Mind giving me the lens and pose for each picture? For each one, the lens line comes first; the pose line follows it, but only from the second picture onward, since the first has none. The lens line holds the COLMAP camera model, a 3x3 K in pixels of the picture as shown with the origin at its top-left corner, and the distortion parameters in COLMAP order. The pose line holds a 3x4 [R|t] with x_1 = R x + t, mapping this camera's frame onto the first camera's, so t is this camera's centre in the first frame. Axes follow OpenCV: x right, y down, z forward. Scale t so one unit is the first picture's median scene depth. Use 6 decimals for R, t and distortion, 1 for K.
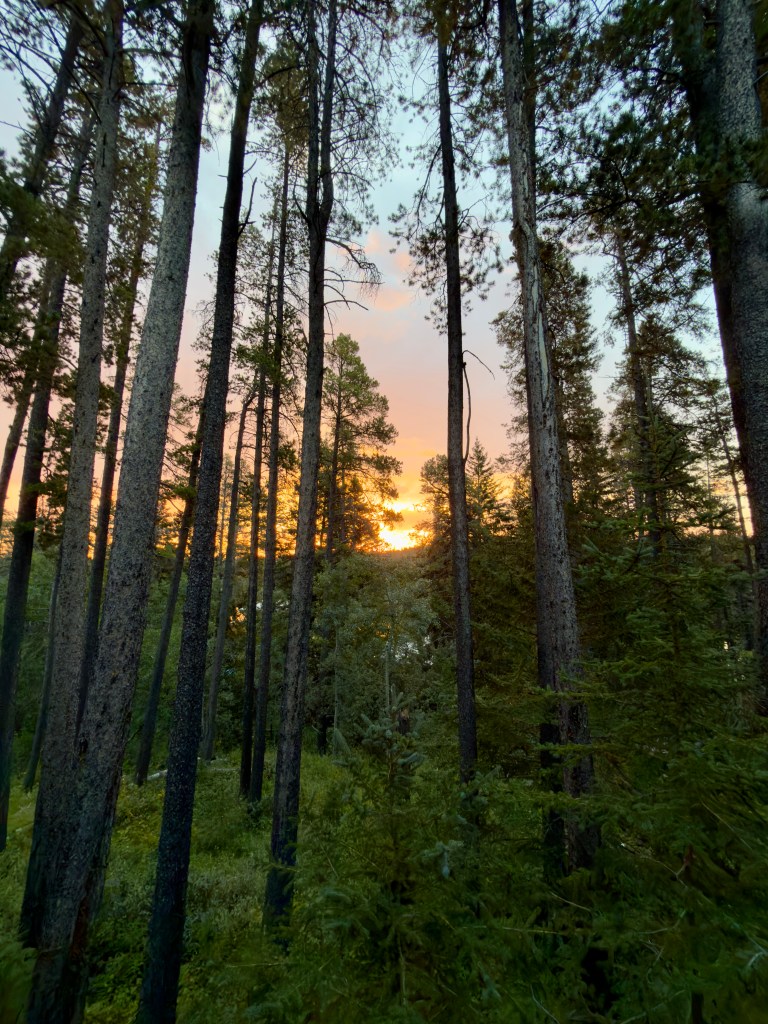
lens RADIAL K [[545.2, 0, 384.0], [0, 545.2, 512.0], [0, 0, 1]] dist [-0.001333, 0.000699]
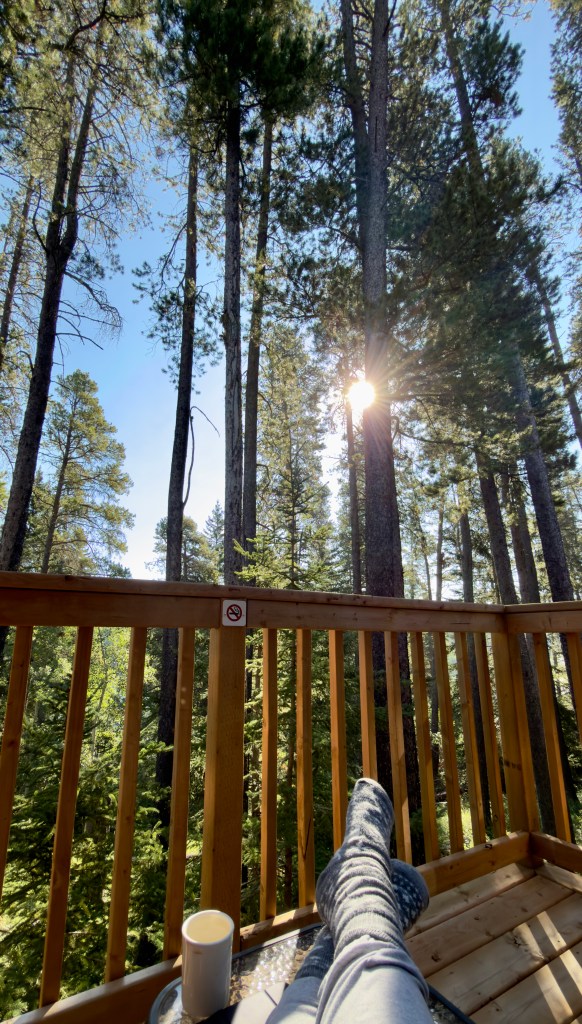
lens RADIAL K [[452.3, 0, 291.0], [0, 452.3, 512.0], [0, 0, 1]] dist [-0.001067, -0.000247]
pose [[0.912513, 0.094141, 0.398067, -0.020198], [-0.071954, 0.994924, -0.070349, -0.036169], [-0.402669, 0.035552, 0.914655, 0.098062]]
